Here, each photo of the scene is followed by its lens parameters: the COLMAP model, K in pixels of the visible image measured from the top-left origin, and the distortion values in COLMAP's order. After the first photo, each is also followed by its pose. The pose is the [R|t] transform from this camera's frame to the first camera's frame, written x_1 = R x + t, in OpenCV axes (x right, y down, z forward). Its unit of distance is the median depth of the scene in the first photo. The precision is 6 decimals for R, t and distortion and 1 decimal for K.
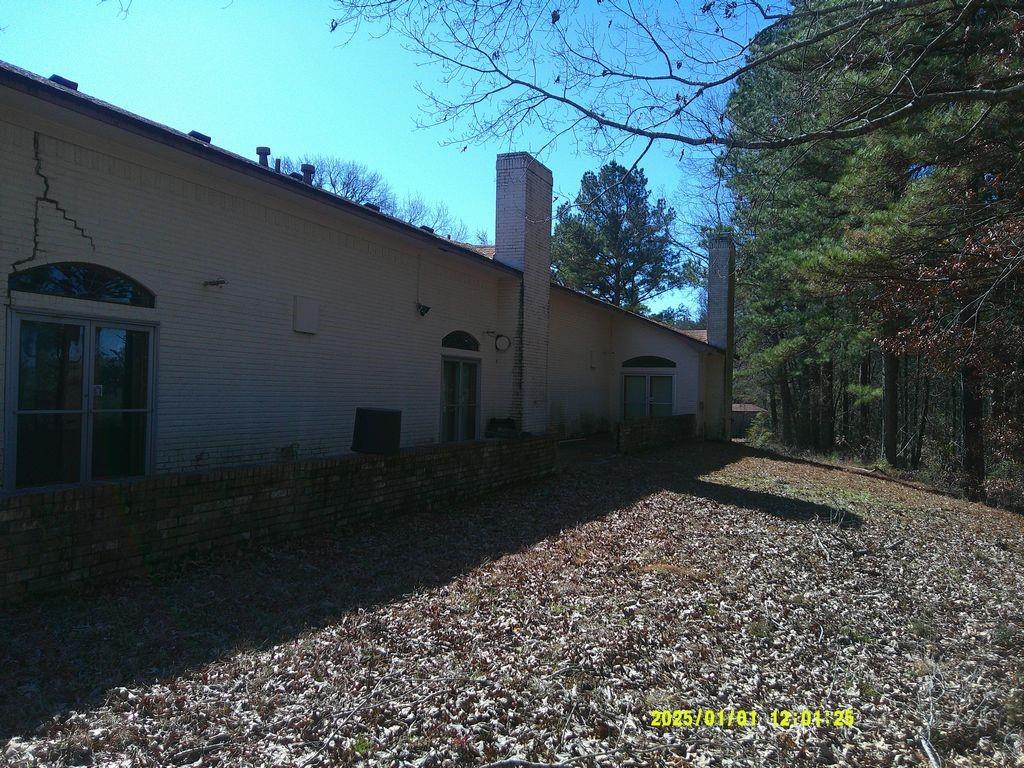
lens RADIAL K [[826.1, 0, 512.0], [0, 826.1, 384.0], [0, 0, 1]] dist [0.006060, 0.001629]
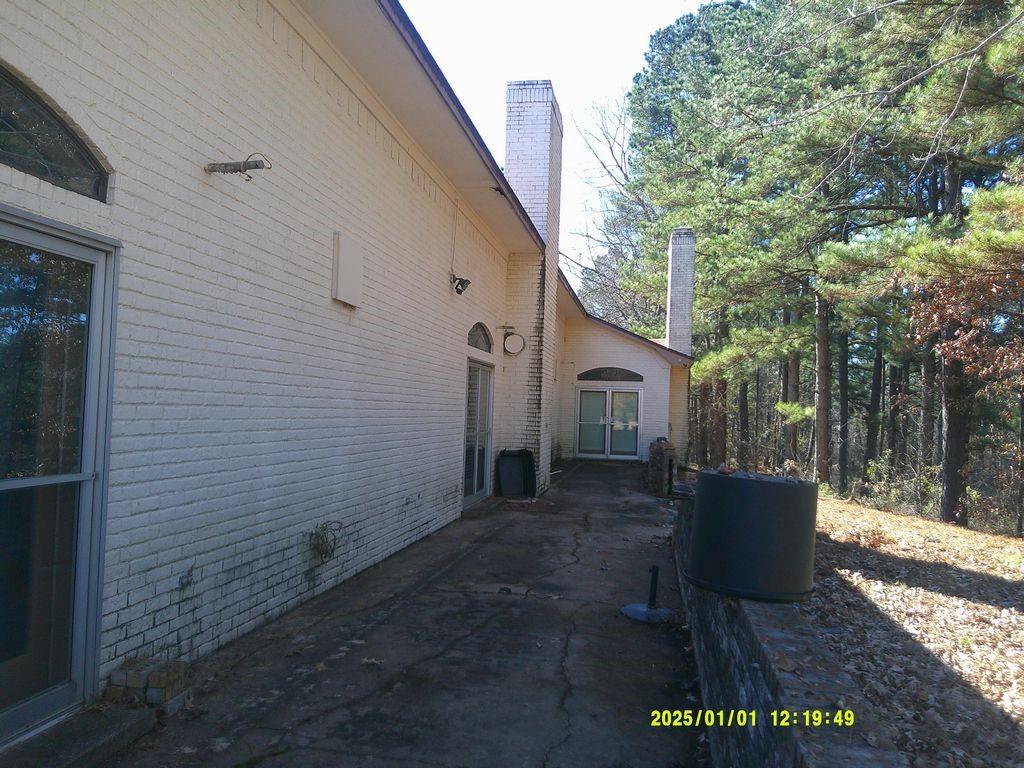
lens RADIAL K [[824.9, 0, 512.0], [0, 824.9, 384.0], [0, 0, 1]] dist [-0.007513, -0.005297]
pose [[0.972756, 0.016177, 0.231266, -0.214199], [-0.012772, 0.999787, -0.016210, -0.003991], [-0.231479, 0.012815, 0.972756, 0.376830]]
